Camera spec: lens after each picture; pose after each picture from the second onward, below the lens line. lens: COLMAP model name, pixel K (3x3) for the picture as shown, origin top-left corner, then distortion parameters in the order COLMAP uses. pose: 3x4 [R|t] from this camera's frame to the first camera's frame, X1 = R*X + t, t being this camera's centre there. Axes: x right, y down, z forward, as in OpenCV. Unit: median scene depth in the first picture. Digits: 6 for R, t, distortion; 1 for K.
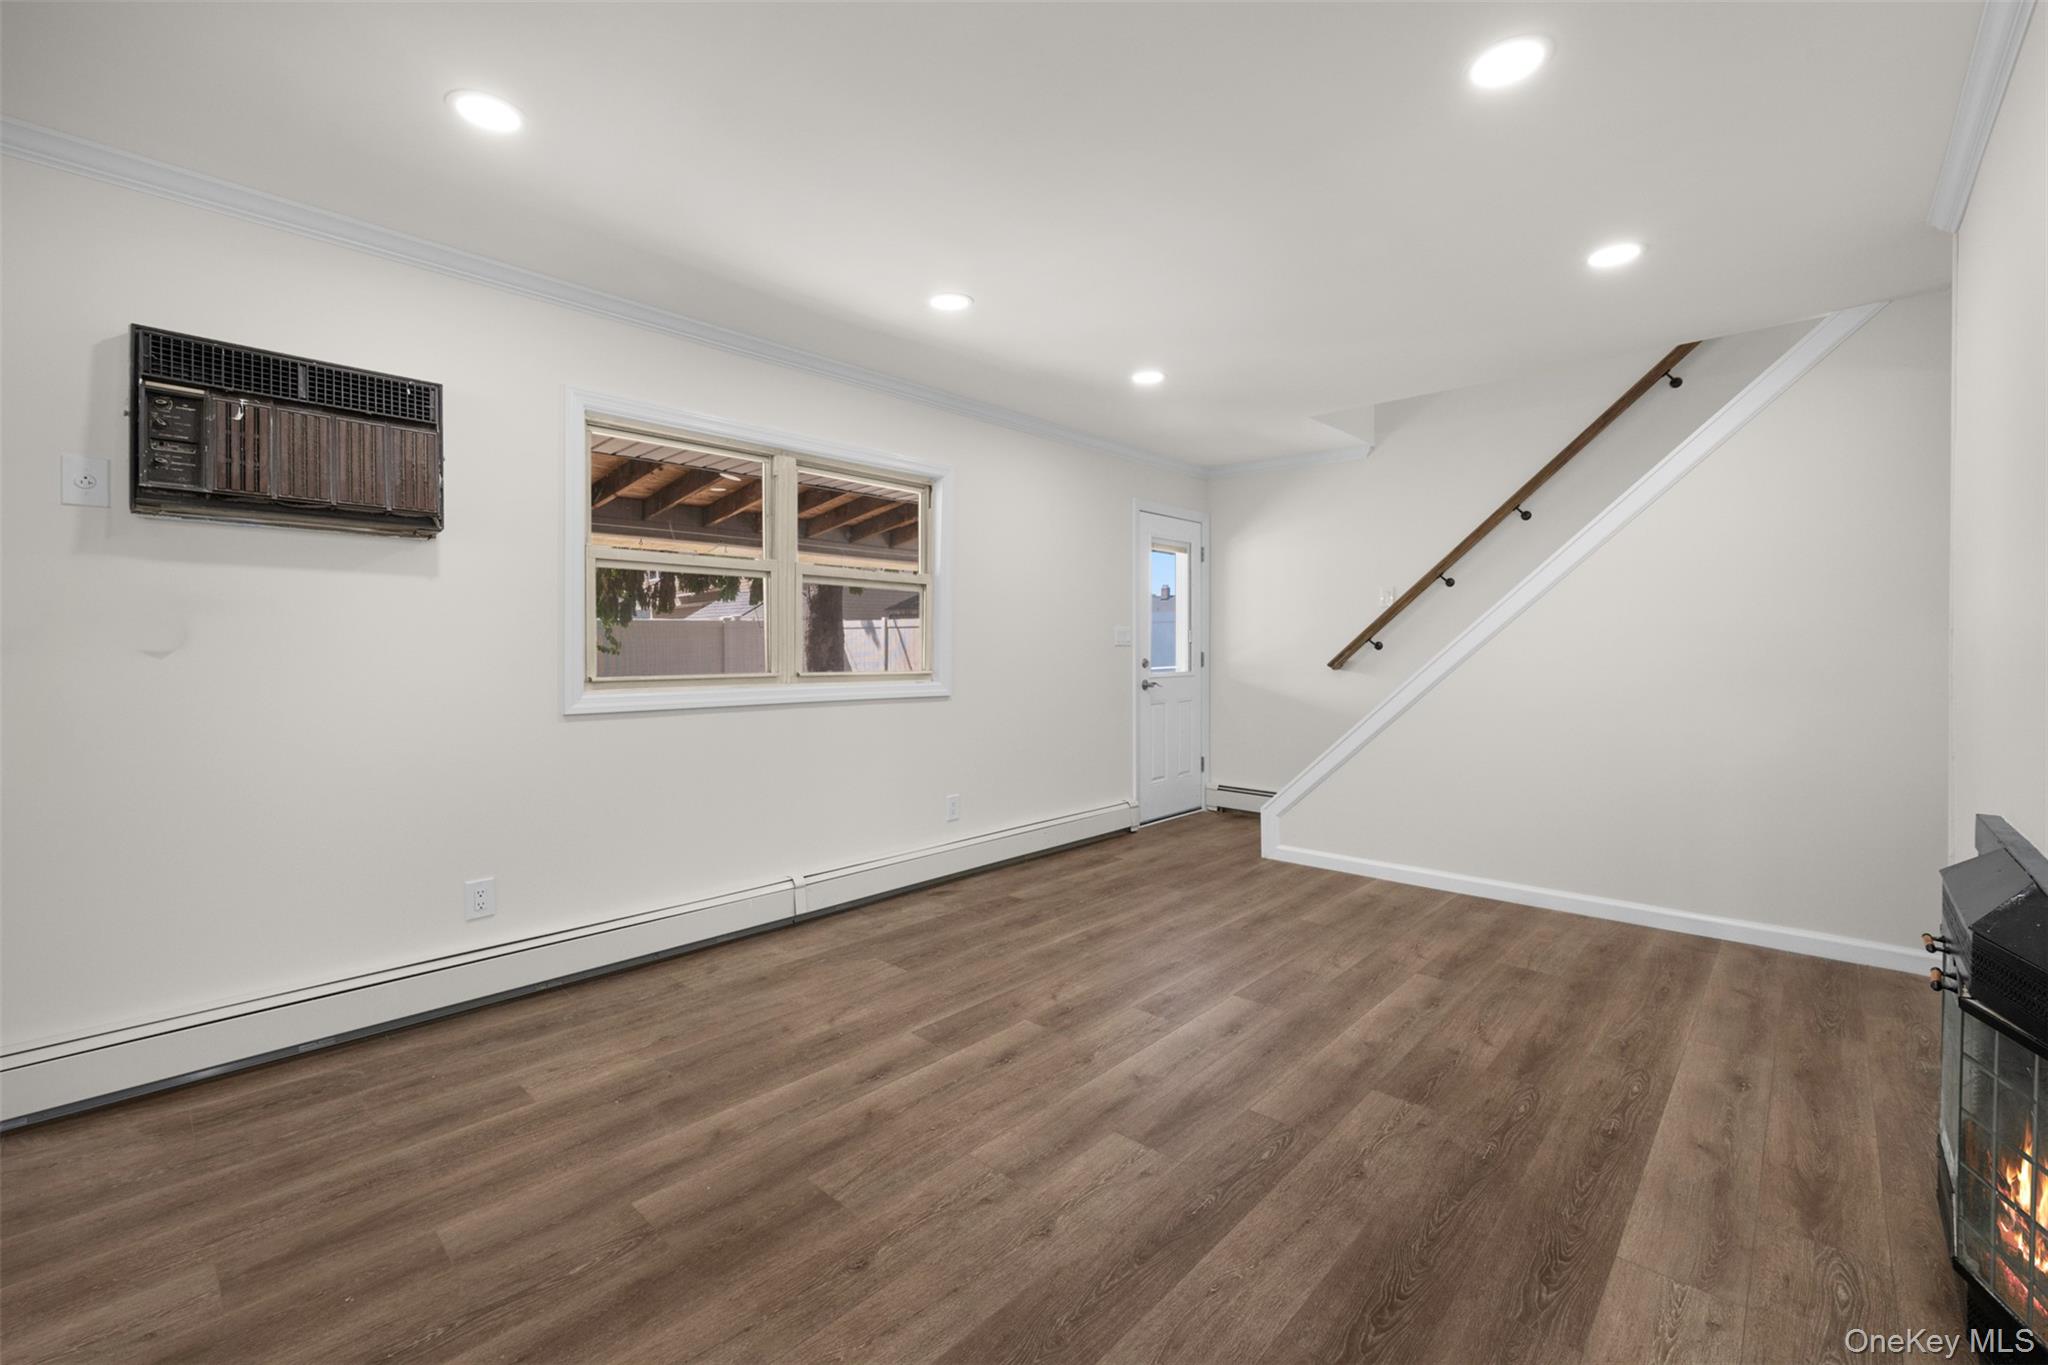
lens RADIAL K [[847.8, 0, 1044.4], [0, 847.8, 650.7], [0, 0, 1]] dist [-0.000022, -0.000509]
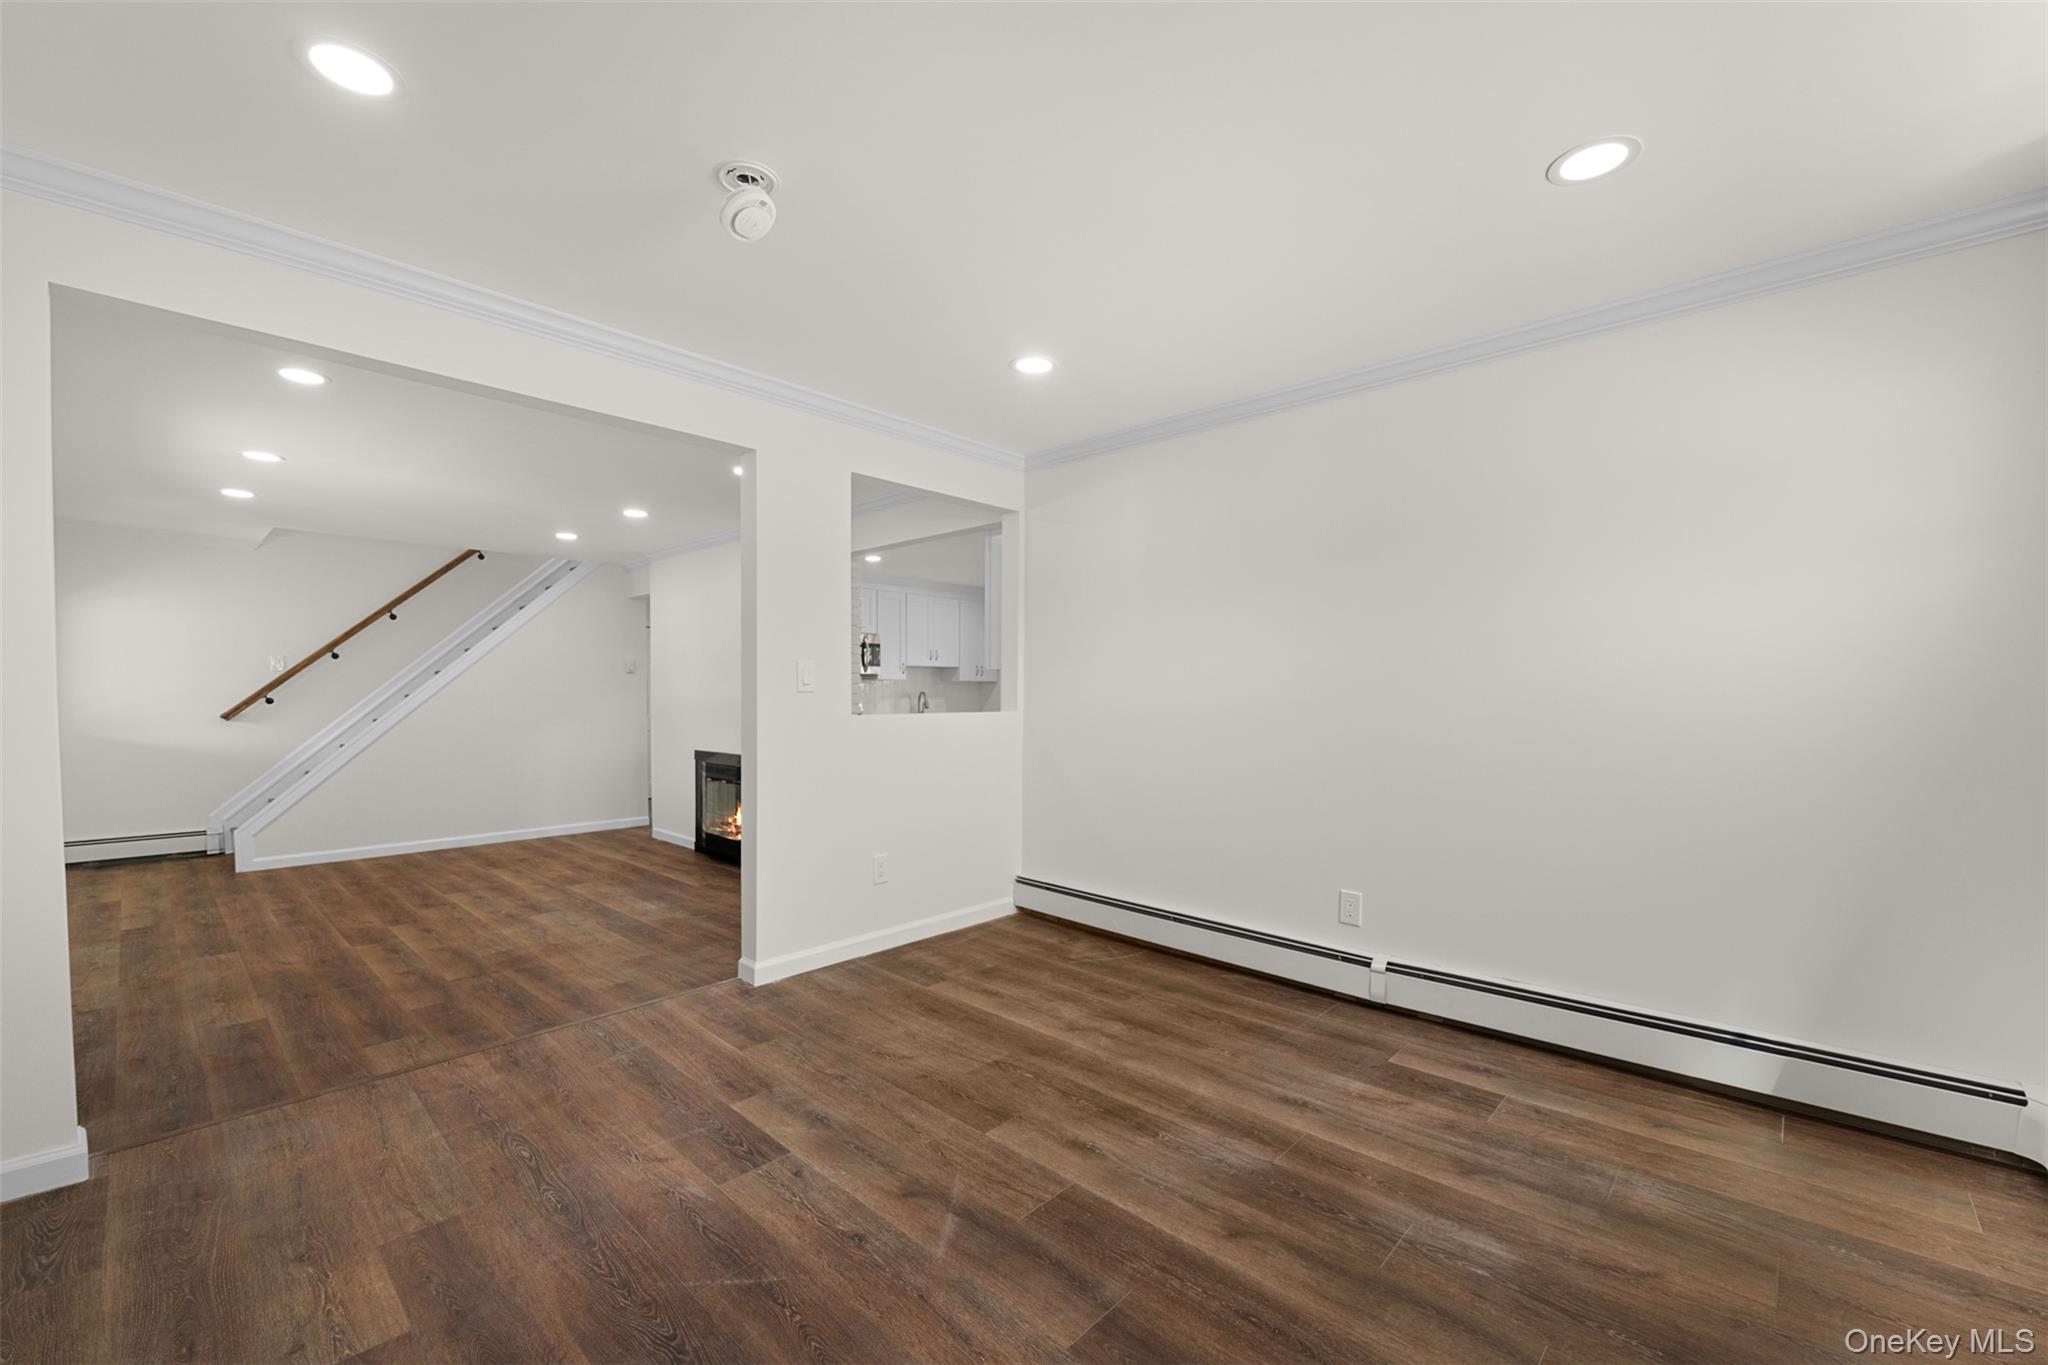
lens RADIAL K [[828.4, 0, 1003.0], [0, 828.4, 730.3], [0, 0, 1]] dist [0.001160, -0.000102]
pose [[0.020938, -0.041626, 0.998914, -1.708366], [0.001256, 0.999133, 0.041609, -0.024573], [-0.999780, 0.000384, 0.020972, -0.270881]]
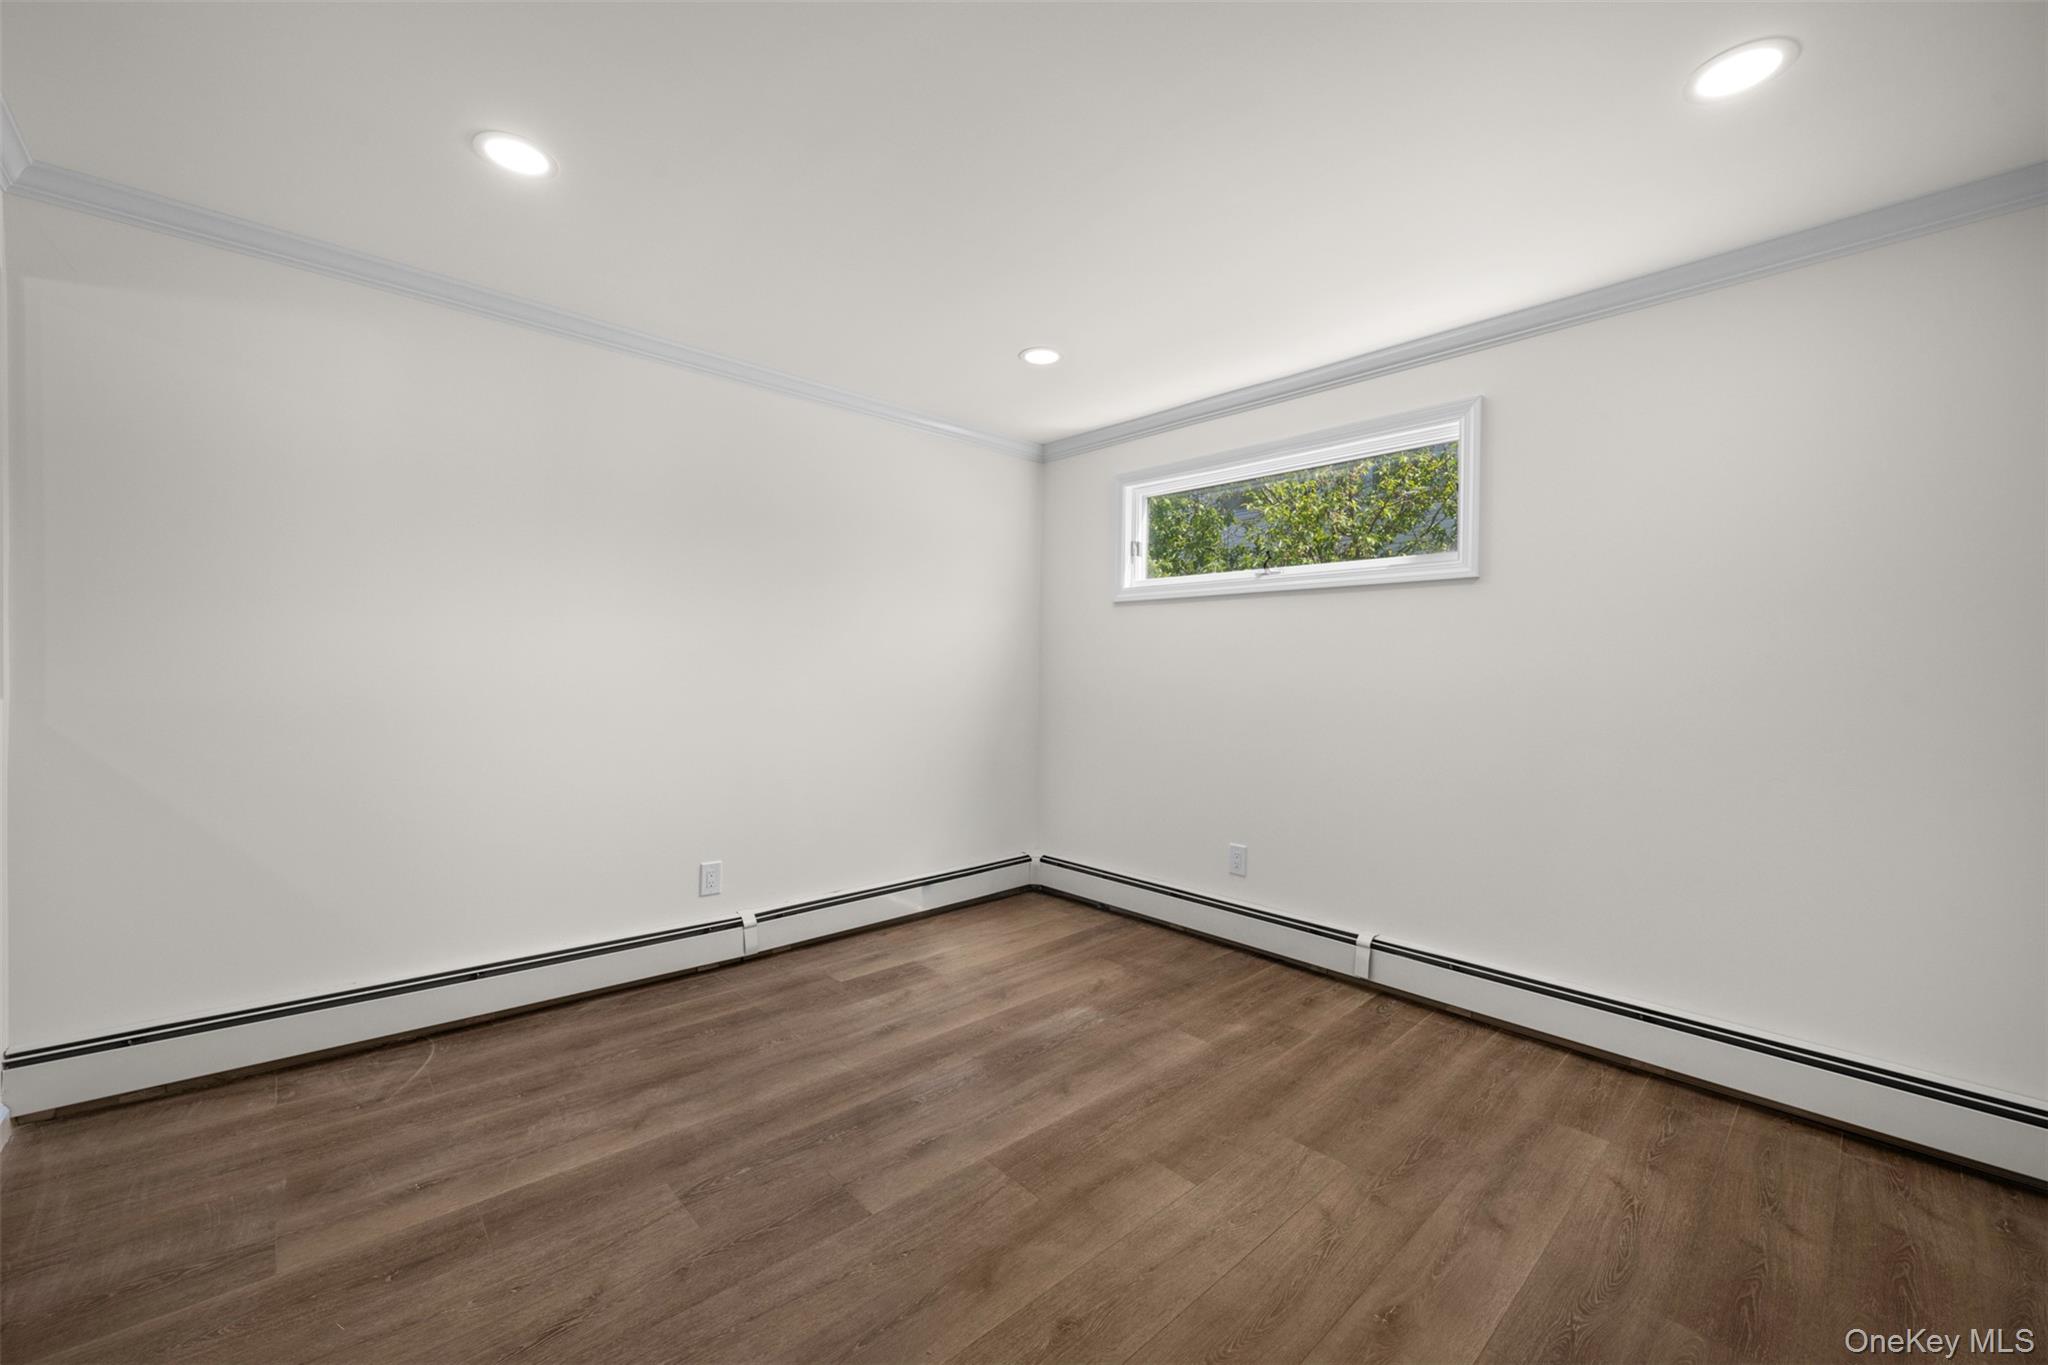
lens RADIAL K [[811.3, 0, 1024.6], [0, 811.3, 672.0], [0, 0, 1]] dist [0.001232, 0.000026]
pose [[-0.996990, -0.007787, 0.077135, -1.063542], [-0.007698, 0.999969, 0.001450, -0.027958], [-0.077144, 0.000852, -0.997020, 0.414814]]
